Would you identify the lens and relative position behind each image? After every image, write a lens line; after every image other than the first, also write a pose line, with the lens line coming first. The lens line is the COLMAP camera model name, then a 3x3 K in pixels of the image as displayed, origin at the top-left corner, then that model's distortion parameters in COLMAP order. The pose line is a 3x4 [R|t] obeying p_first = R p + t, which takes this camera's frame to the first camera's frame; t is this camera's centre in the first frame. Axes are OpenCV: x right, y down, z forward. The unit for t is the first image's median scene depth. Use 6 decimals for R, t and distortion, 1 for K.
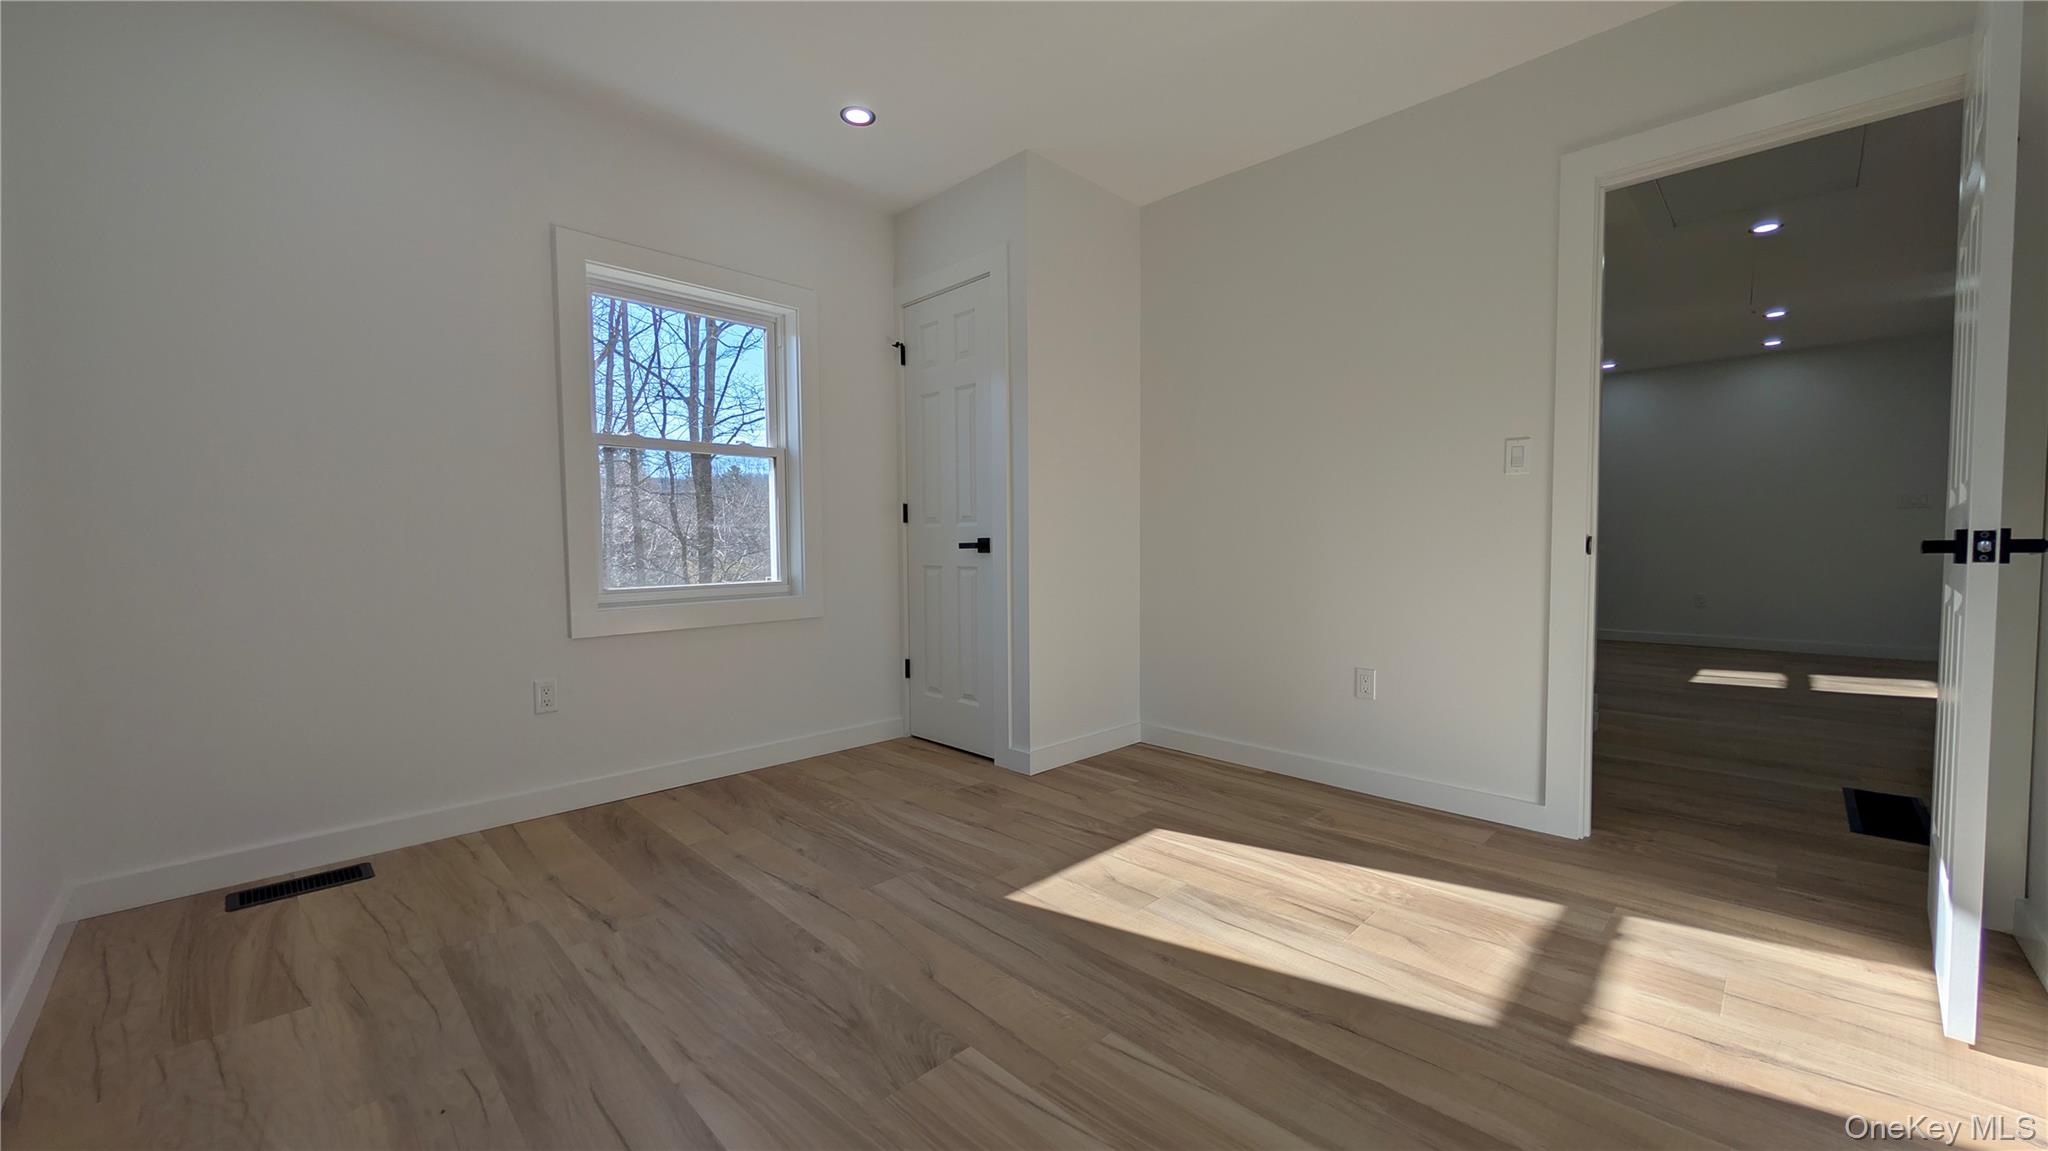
lens RADIAL K [[774.2, 0, 1016.9], [0, 774.2, 579.0], [0, 0, 1]] dist [-0.002438, 0.000471]
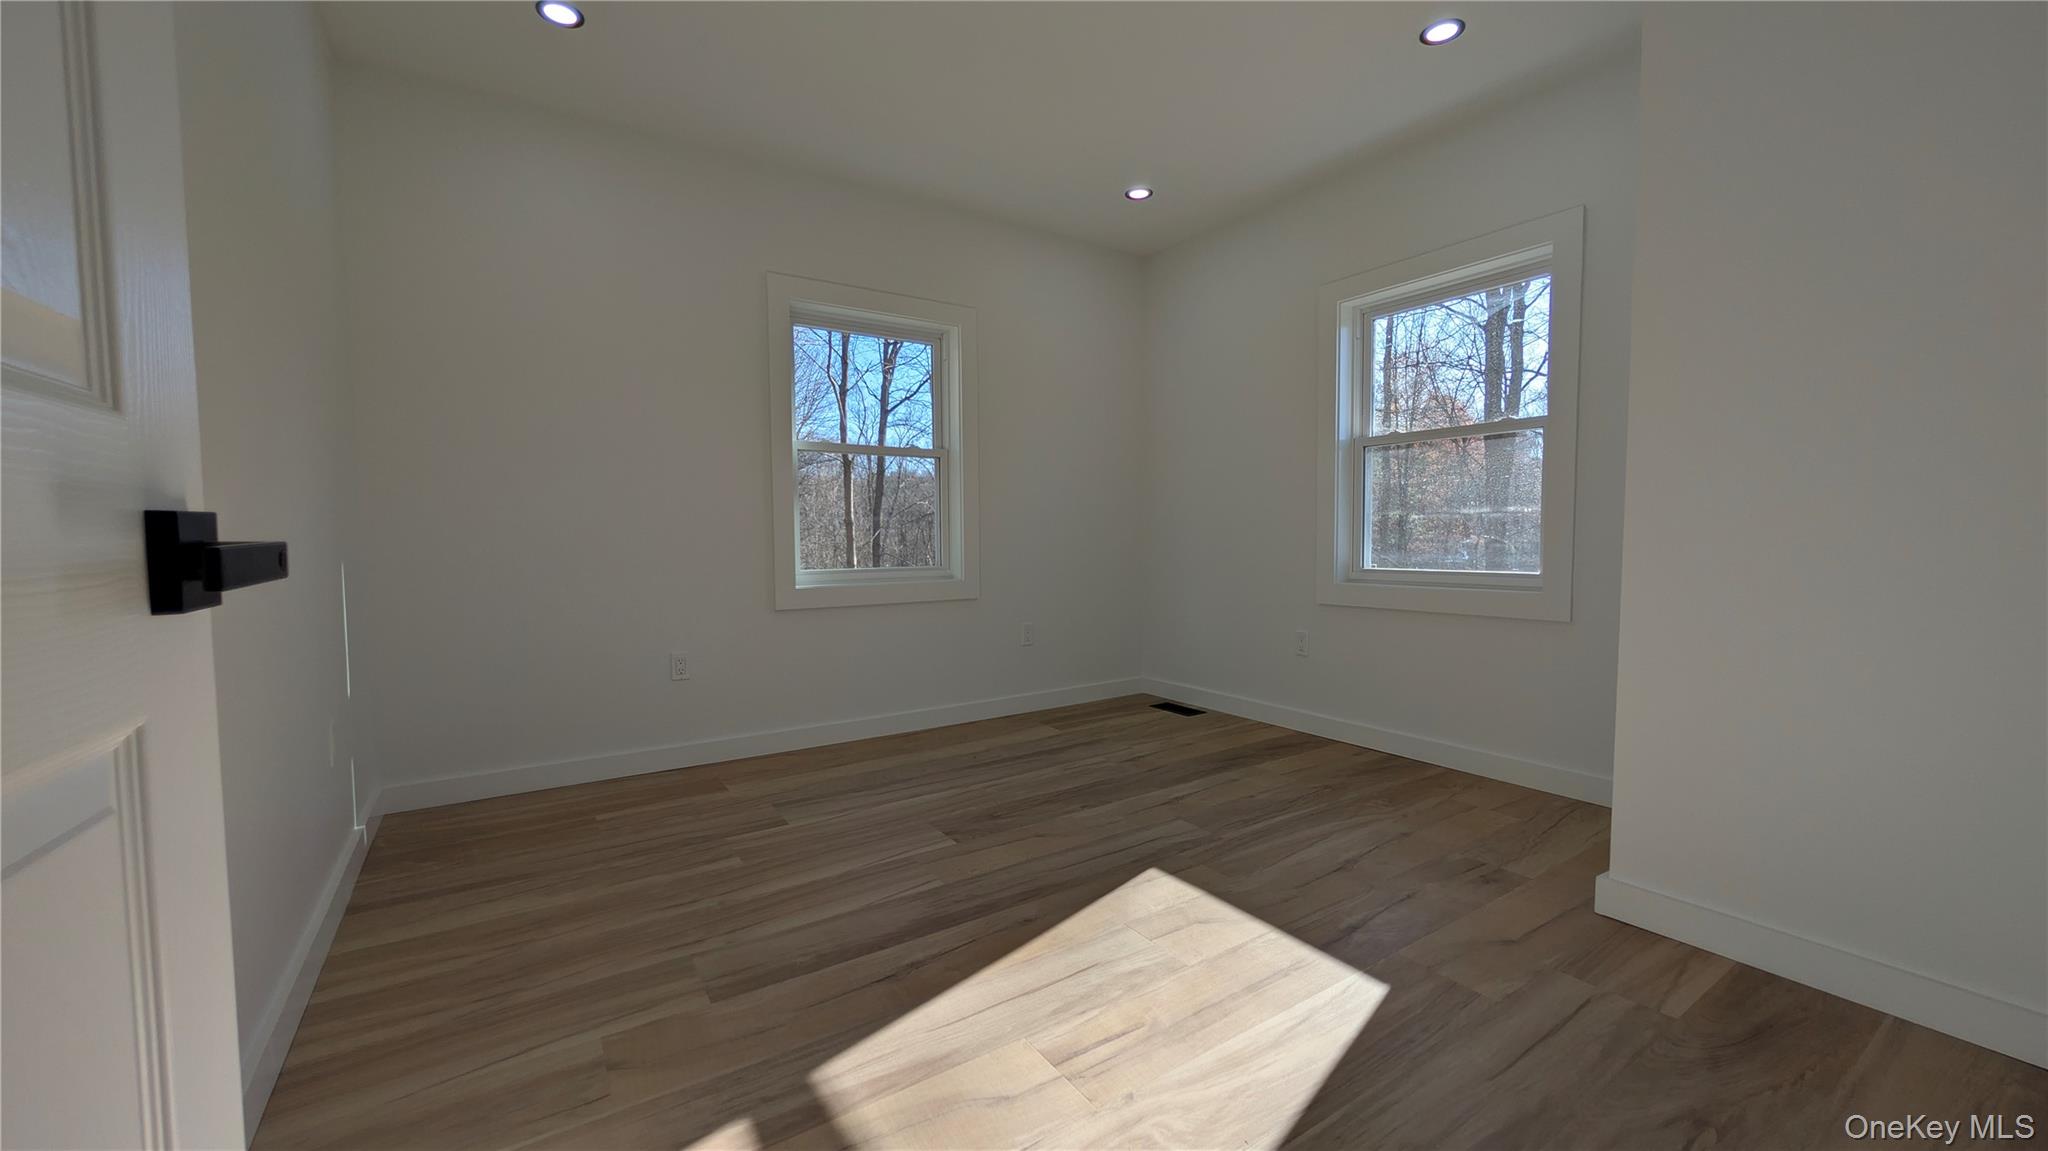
lens RADIAL K [[774.2, 0, 1016.5], [0, 774.2, 578.6], [0, 0, 1]] dist [-0.002438, 0.000471]
pose [[-0.204156, 0.063811, -0.976856, 0.867202], [-0.037750, 0.996618, 0.072991, -0.043136], [0.978210, 0.051778, -0.201056, 0.839584]]
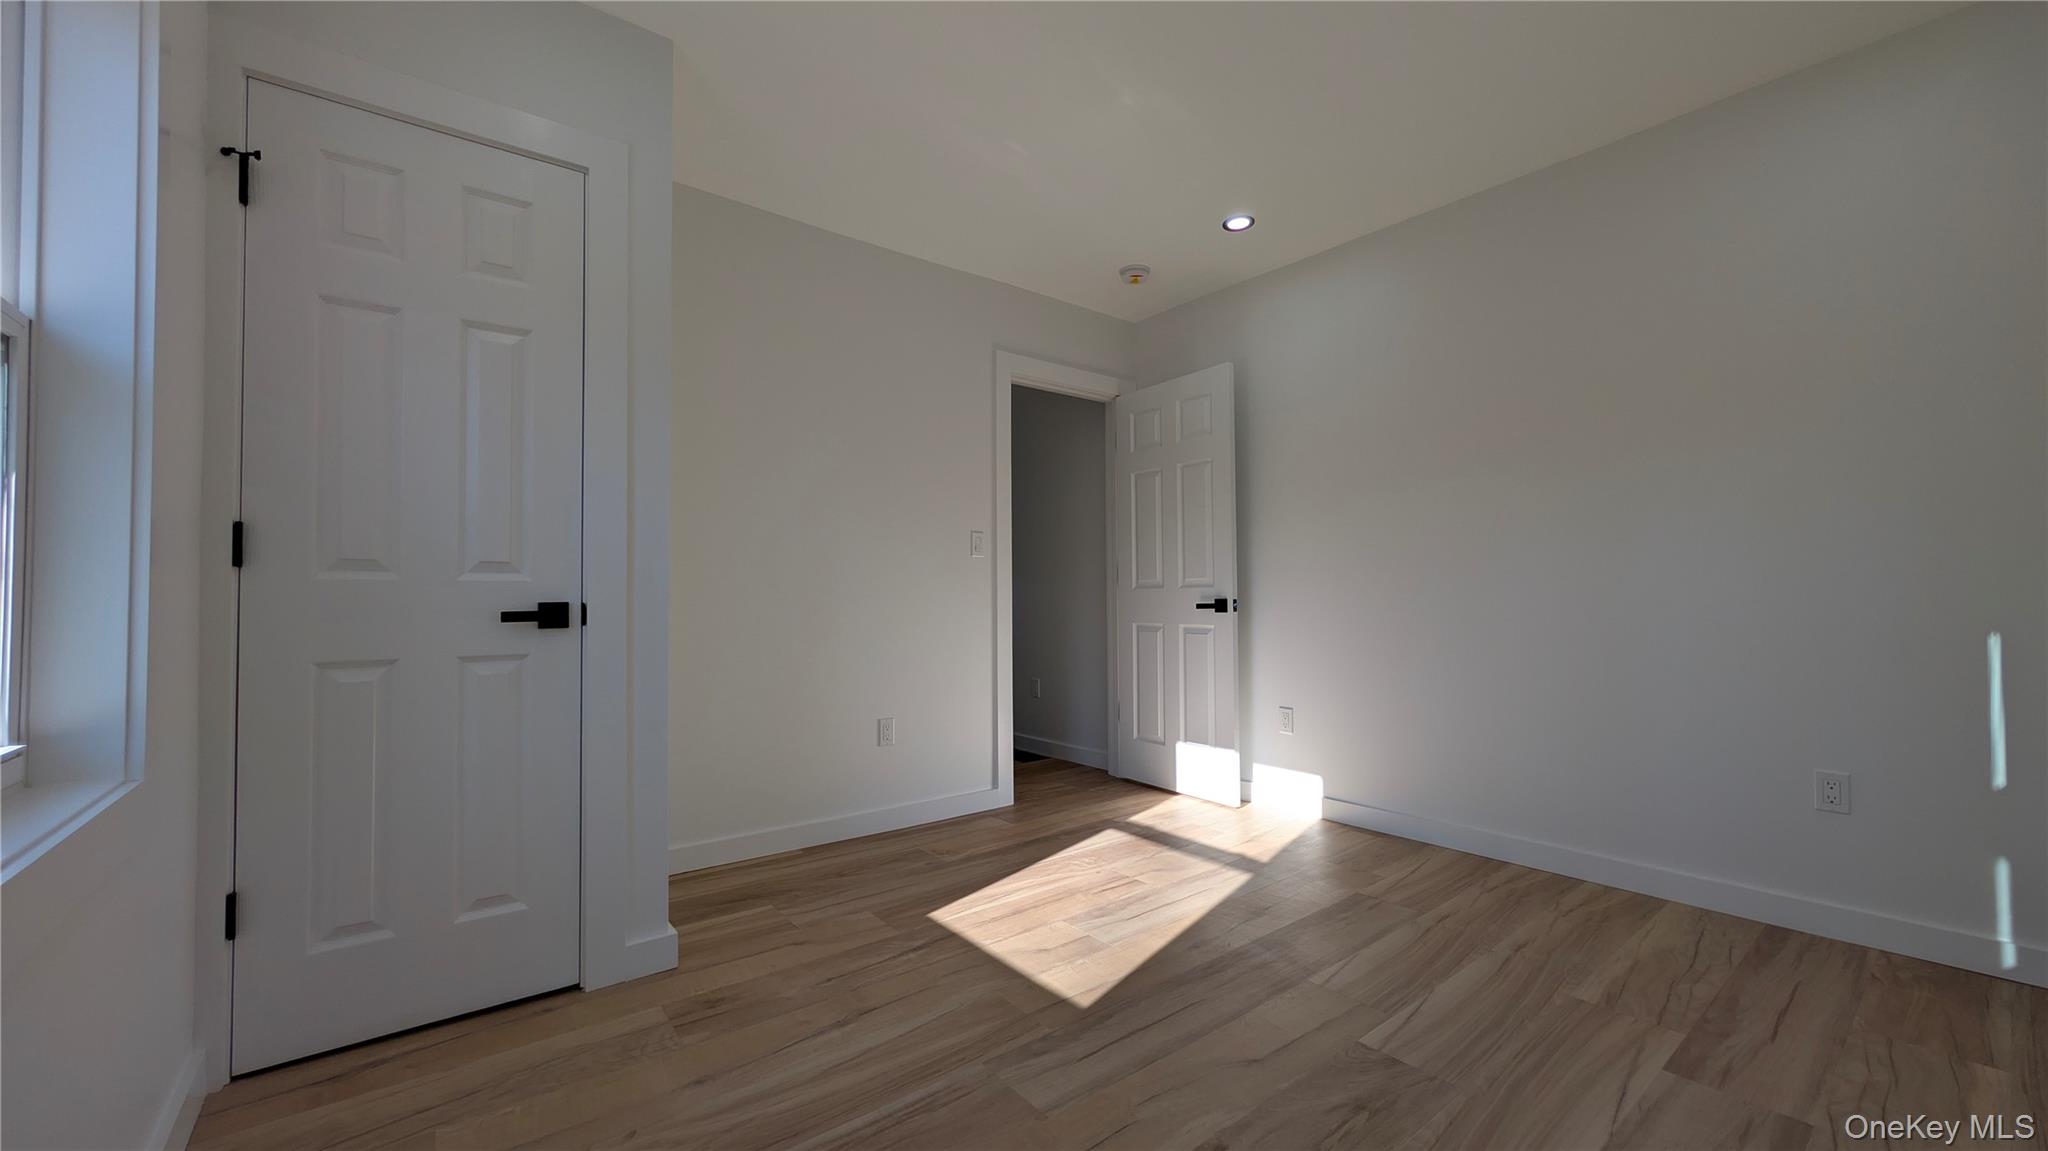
lens RADIAL K [[774.2, 0, 1018.5], [0, 774.2, 579.0], [0, 0, 1]] dist [-0.002438, 0.000471]
pose [[0.121021, 0.029171, 0.992221, -0.763631], [0.052276, 0.997994, -0.035717, -0.042527], [-0.991273, 0.056192, 0.119253, 0.784192]]
